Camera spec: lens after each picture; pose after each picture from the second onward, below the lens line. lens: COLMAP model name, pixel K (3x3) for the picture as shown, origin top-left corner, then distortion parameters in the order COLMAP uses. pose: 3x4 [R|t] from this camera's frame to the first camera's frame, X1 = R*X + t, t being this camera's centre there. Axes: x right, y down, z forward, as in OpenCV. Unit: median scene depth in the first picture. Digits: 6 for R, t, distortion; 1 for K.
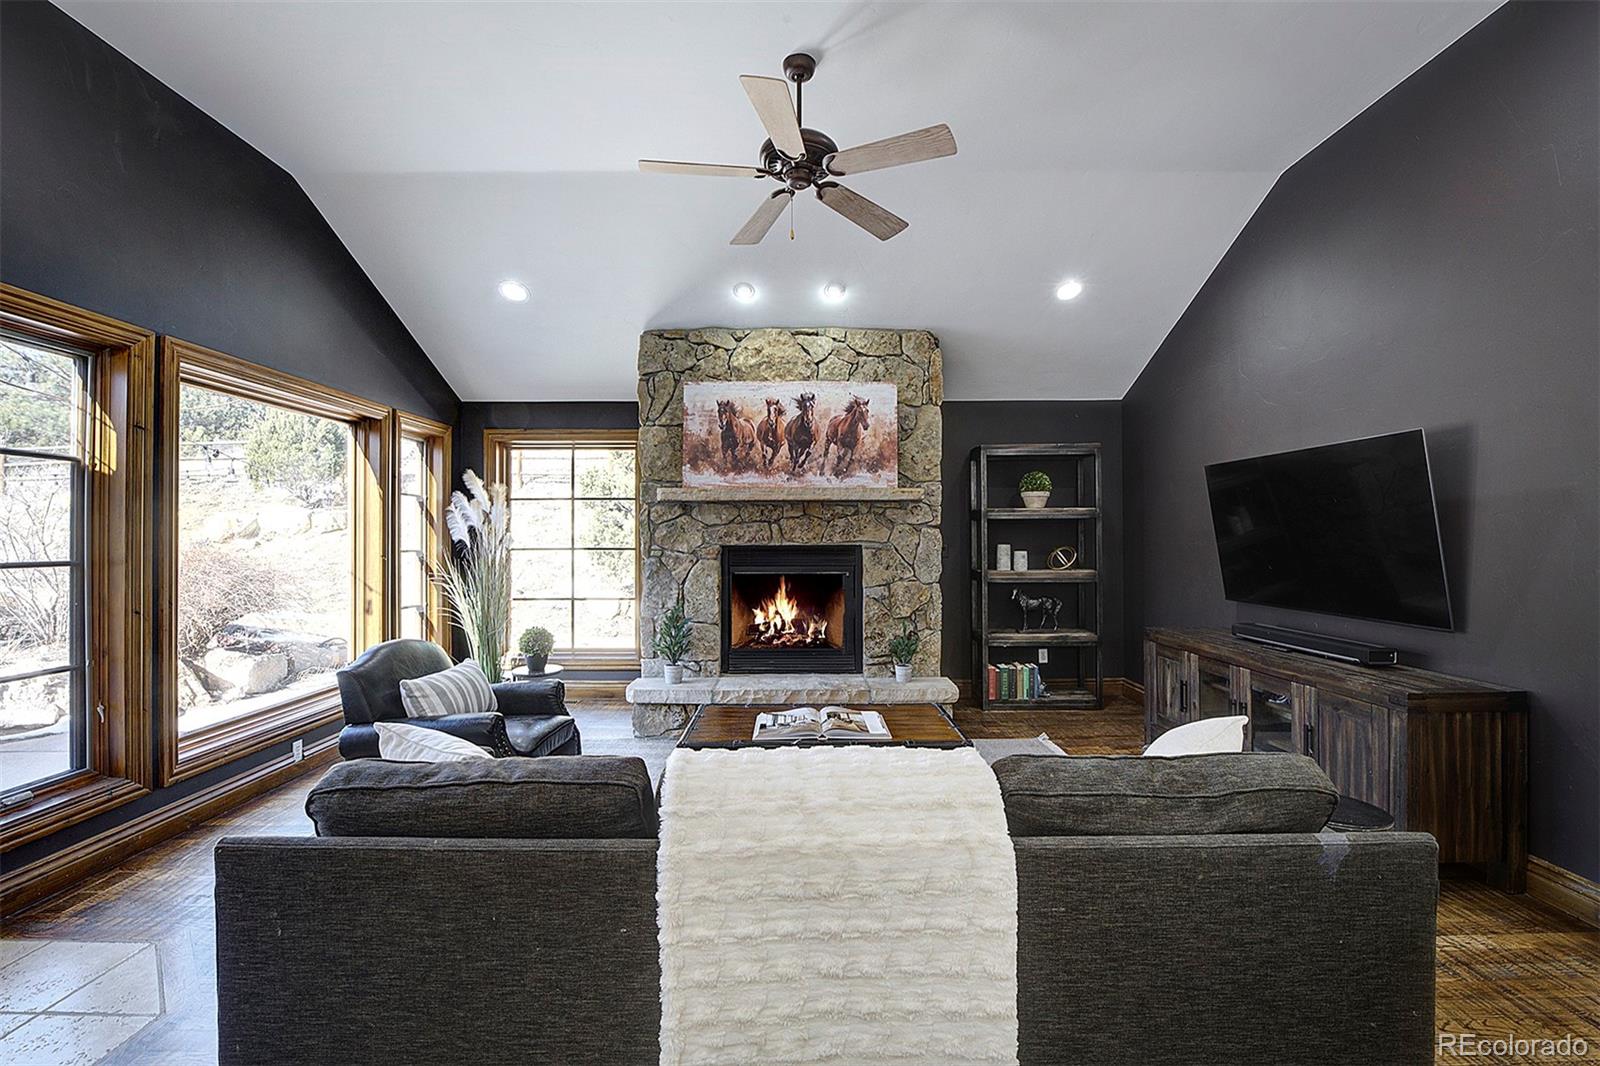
lens RADIAL K [[688.8, 0, 799.8], [0, 688.8, 531.0], [0, 0, 1]] dist [-0.021716, 0.000283]
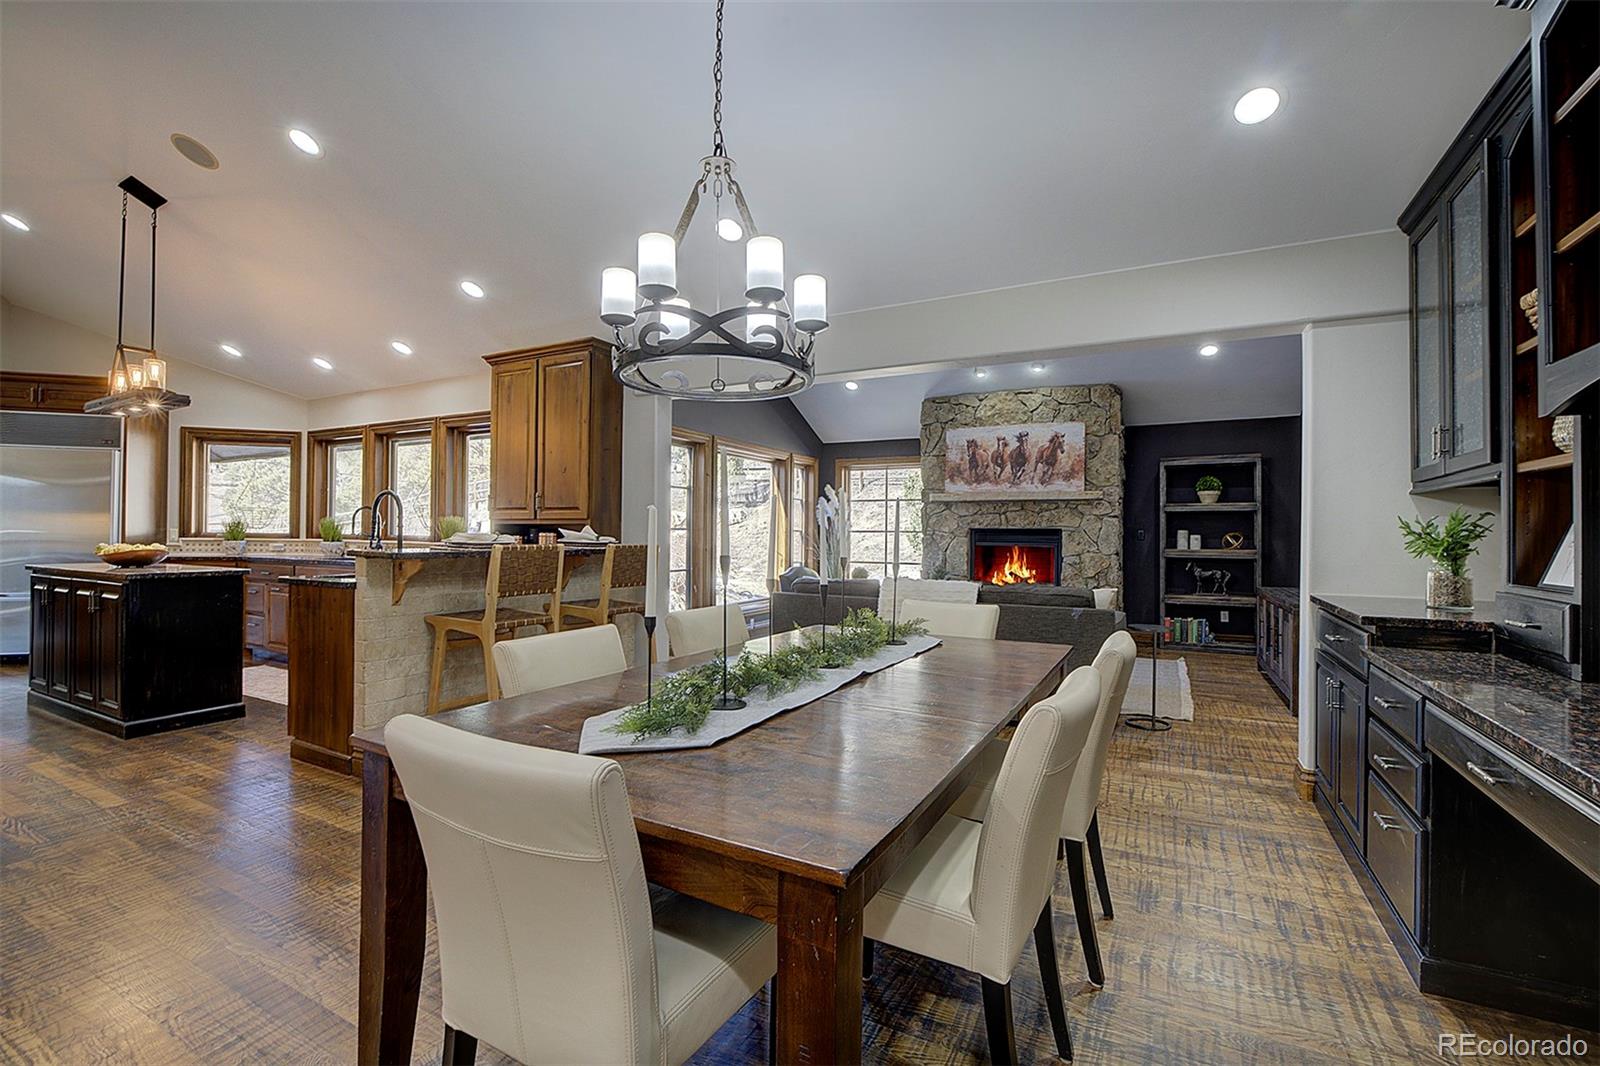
lens RADIAL K [[688.8, 0, 798.5], [0, 688.8, 512.6], [0, 0, 1]] dist [-0.021716, 0.000283]
pose [[0.883872, -0.003089, -0.467718, 0.288328], [-0.007066, 0.999776, -0.019956, 0.019017], [0.467675, 0.020944, 0.883653, -0.618966]]
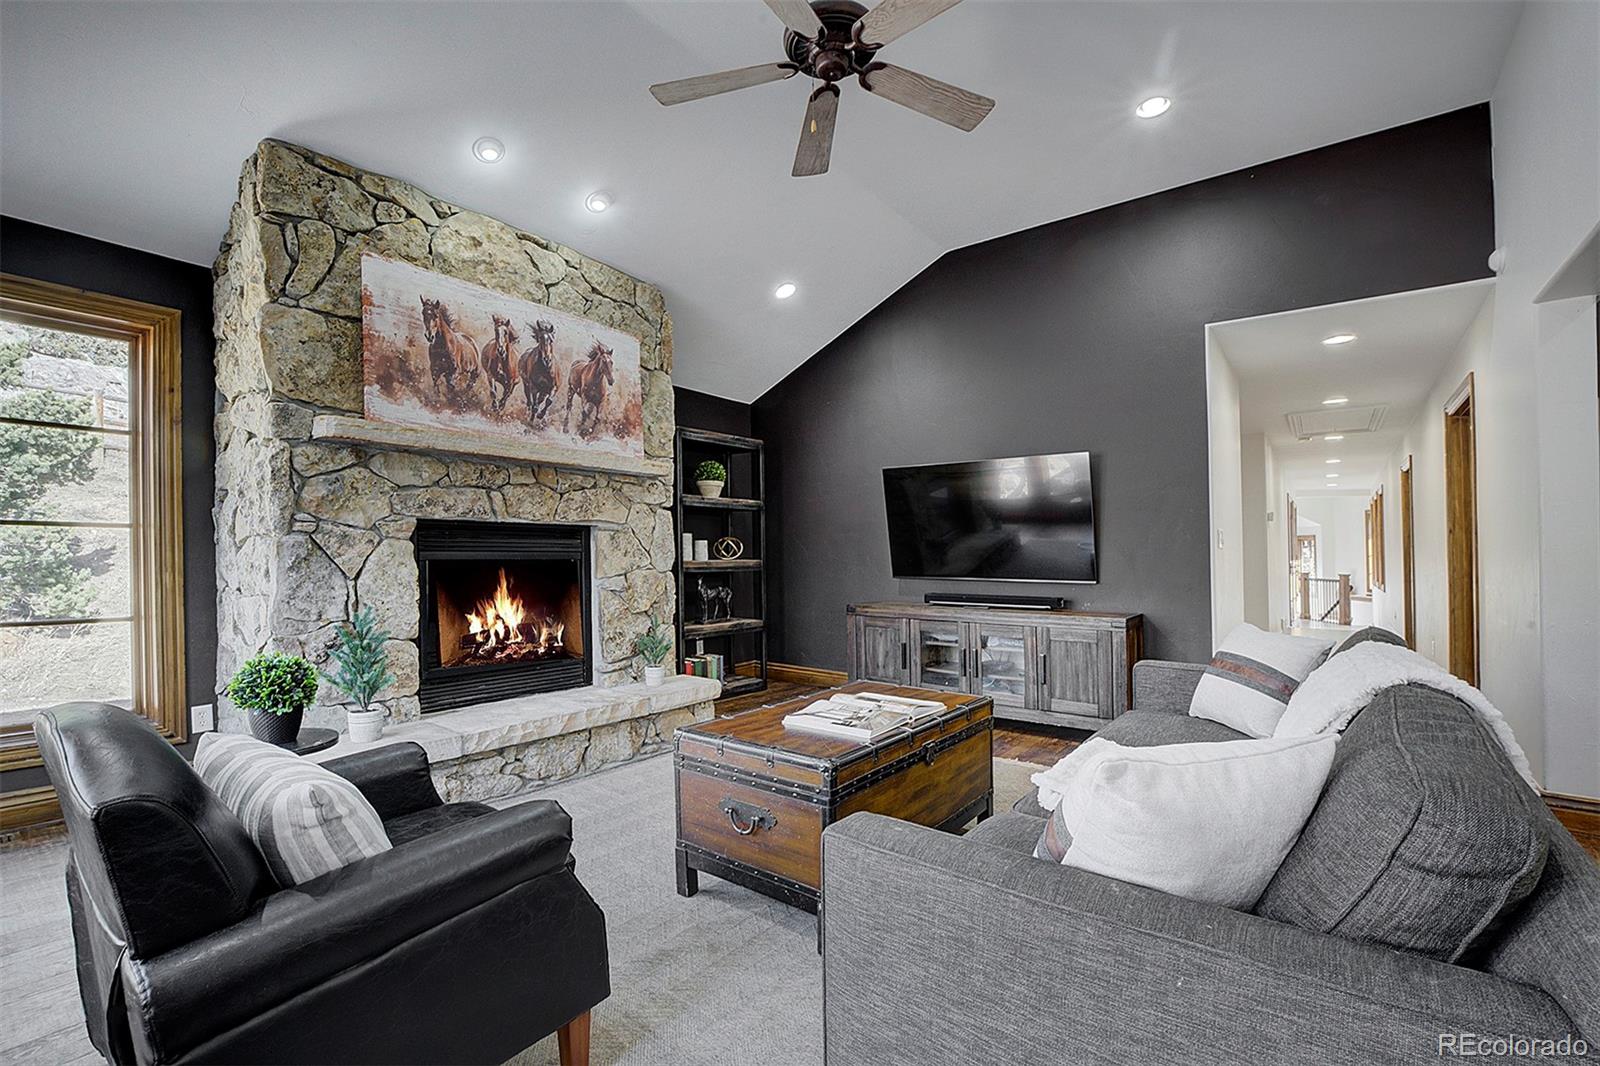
lens RADIAL K [[688.8, 0, 801.5], [0, 688.8, 546.5], [0, 0, 1]] dist [-0.021716, 0.000283]
pose [[0.615265, 0.013360, 0.788207, -0.402126], [-0.014059, 0.999883, -0.005973, 0.046234], [-0.788195, -0.007406, 0.615381, 0.314547]]
